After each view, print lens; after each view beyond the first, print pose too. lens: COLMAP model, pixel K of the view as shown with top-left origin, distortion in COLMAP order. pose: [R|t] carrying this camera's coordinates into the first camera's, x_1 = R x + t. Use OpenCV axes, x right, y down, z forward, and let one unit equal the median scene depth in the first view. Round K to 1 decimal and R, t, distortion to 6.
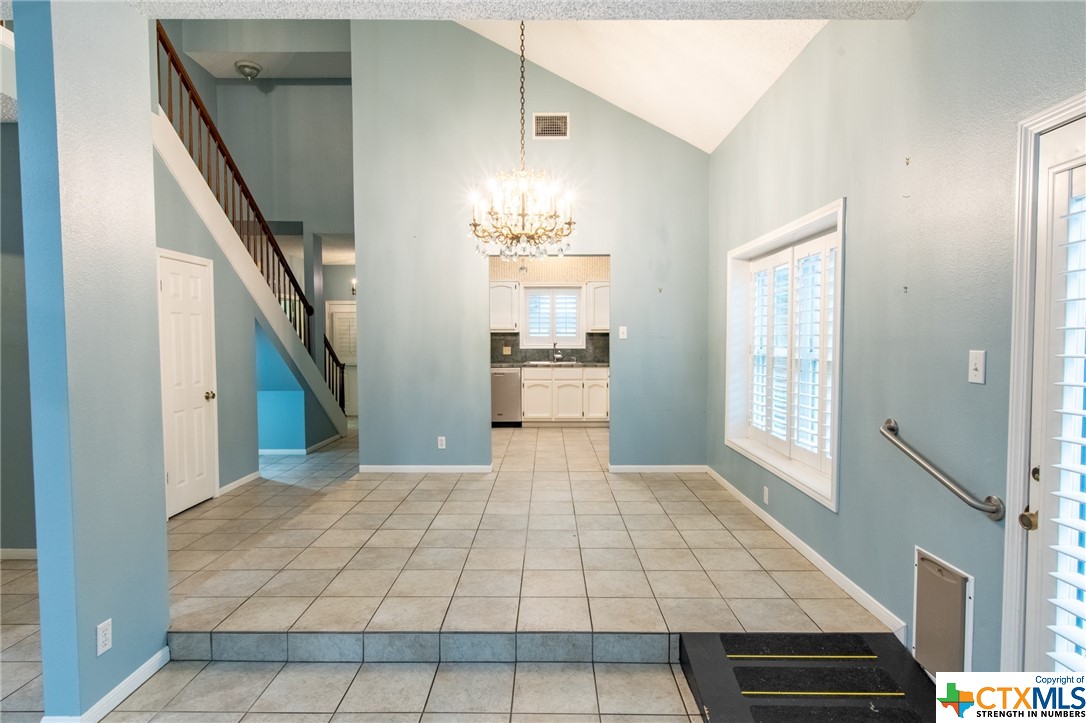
lens RADIAL K [[577.7, 0, 542.9], [0, 577.7, 363.7], [0, 0, 1]] dist [0.011591, -0.000712]
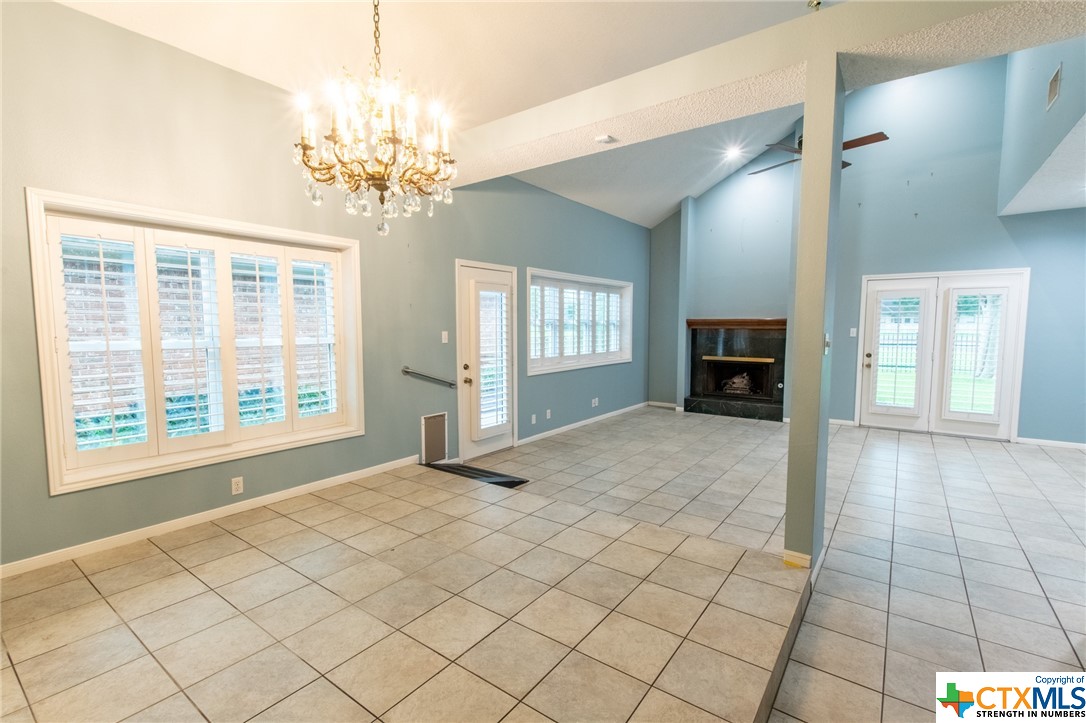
lens RADIAL K [[475.0, 0, 542.7], [0, 475.0, 367.1], [0, 0, 1]] dist [0.000008, 0.000079]
pose [[-0.807856, -0.047753, 0.587443, -0.555096], [0.028917, 0.992300, 0.120432, -0.064622], [-0.588671, 0.114279, -0.800255, 1.432685]]
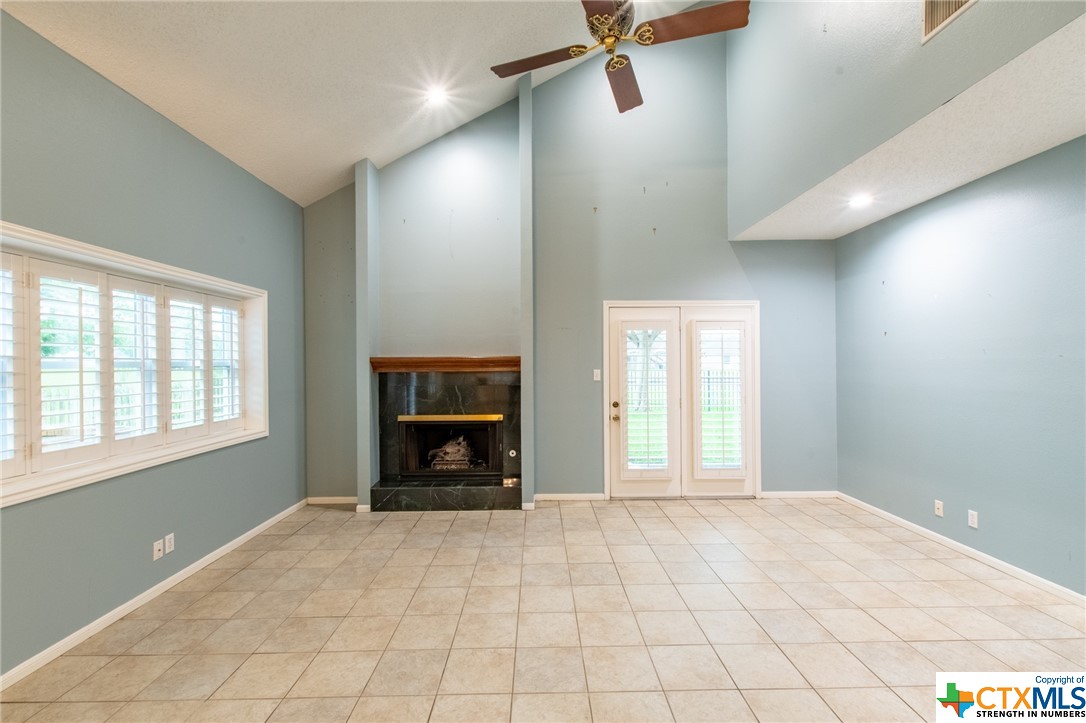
lens RADIAL K [[475.0, 0, 544.5], [0, 475.0, 363.3], [0, 0, 1]] dist [0.000008, 0.000079]
pose [[-0.999662, 0.010899, -0.023616, -0.254808], [0.009818, 0.998919, 0.045433, -0.039669], [0.024085, 0.045186, -0.998688, 0.615879]]
